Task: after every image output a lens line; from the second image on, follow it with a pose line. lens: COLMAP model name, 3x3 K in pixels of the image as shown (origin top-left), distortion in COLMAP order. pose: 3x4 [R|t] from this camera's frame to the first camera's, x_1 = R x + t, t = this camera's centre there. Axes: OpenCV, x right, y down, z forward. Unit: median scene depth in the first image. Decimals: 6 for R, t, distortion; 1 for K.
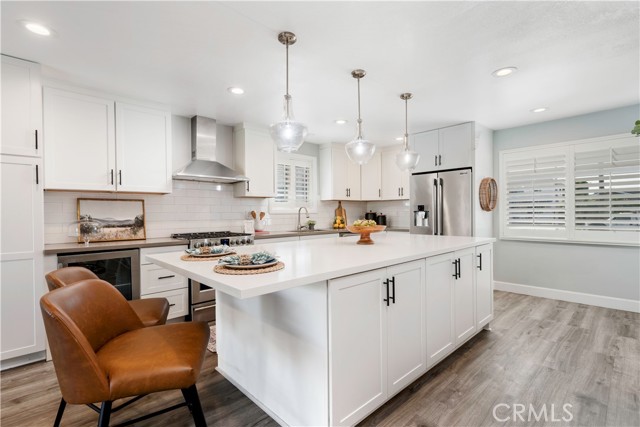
lens RADIAL K [[300.3, 0, 320.0], [0, 300.3, 213.5], [0, 0, 1]] dist [-0.000743, 0.000262]
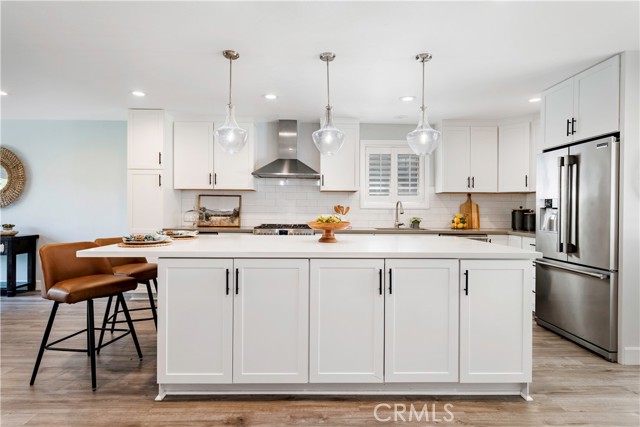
lens RADIAL K [[343.9, 0, 320.0], [0, 343.9, 213.5], [0, 0, 1]] dist [-0.003711, -0.000424]
pose [[0.740668, 0.025604, -0.671383, 0.553385], [-0.015667, 0.999660, 0.020839, -0.004375], [0.671688, -0.004916, 0.740817, 0.140770]]
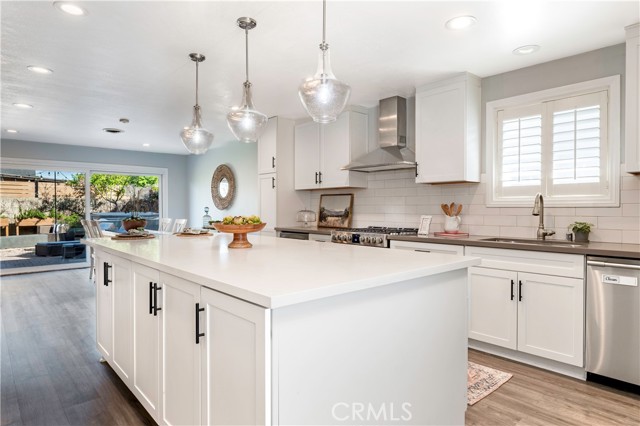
lens RADIAL K [[374.5, 0, 320.0], [0, 374.5, 213.0], [0, 0, 1]] dist [-0.004181, -0.002391]
pose [[-0.030051, 0.022878, -0.999287, 0.722691], [0.000086, 0.999738, 0.022886, -0.004547], [0.999548, 0.000602, -0.030045, 0.819416]]
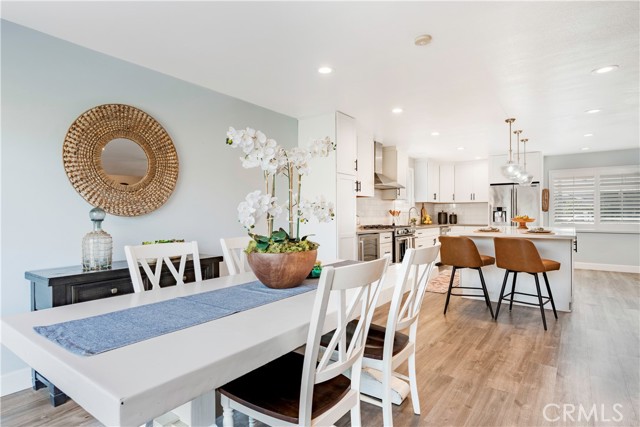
lens RADIAL K [[335.9, 0, 320.0], [0, 335.9, 213.5], [0, 0, 1]] dist [-0.000149, 0.000003]
pose [[0.986029, 0.009508, 0.166301, -0.890465], [-0.009216, 0.999954, -0.002528, 0.016771], [-0.166318, 0.000960, 0.986072, -0.488746]]
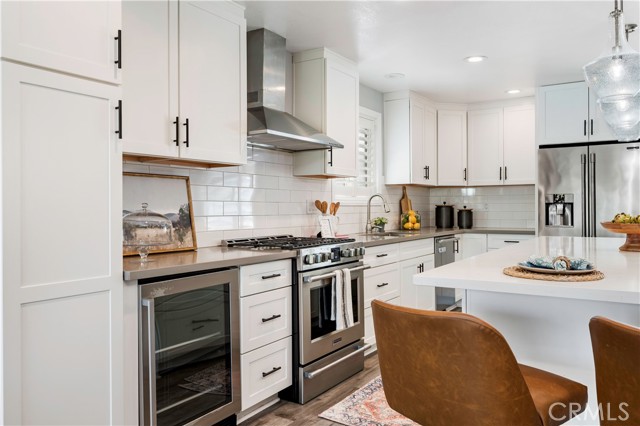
lens RADIAL K [[488.9, 0, 319.4], [0, 488.9, 199.5], [0, 0, 1]] dist [0.001528, 0.000620]
pose [[0.973463, 0.009819, 0.228635, -0.495859], [-0.005778, 0.999815, -0.018339, 0.008927], [-0.228773, 0.016531, 0.973339, 0.087955]]
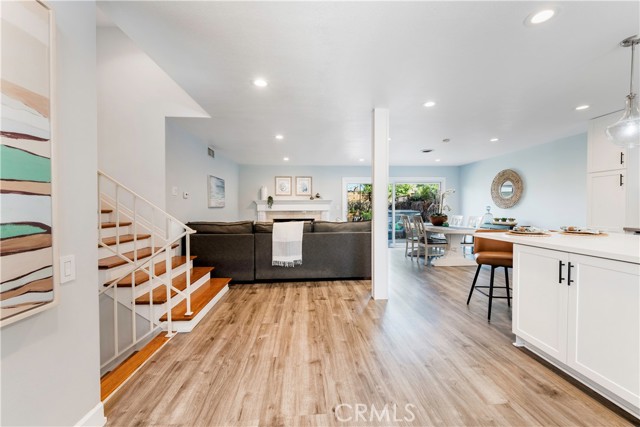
lens RADIAL K [[254.8, 0, 320.0], [0, 254.8, 213.5], [0, 0, 1]] dist [-0.000716, -0.000149]
pose [[-0.645250, 0.029628, -0.763397, 0.703396], [0.008927, 0.999472, 0.031245, -0.005172], [0.763919, 0.013346, -0.645174, 0.401940]]
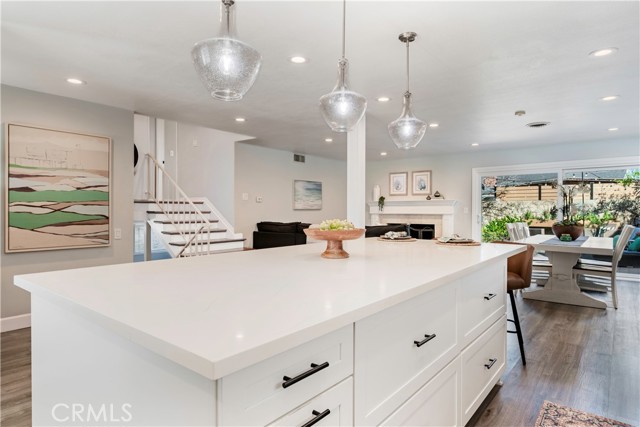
lens RADIAL K [[367.2, 0, 320.0], [0, 367.2, 213.5], [0, 0, 1]] dist [0.003438, 0.001176]
pose [[-0.990041, 0.011301, -0.140324, 0.229630], [0.009634, 0.999875, 0.012558, -0.002477], [0.140448, 0.011081, -0.990026, 1.147829]]
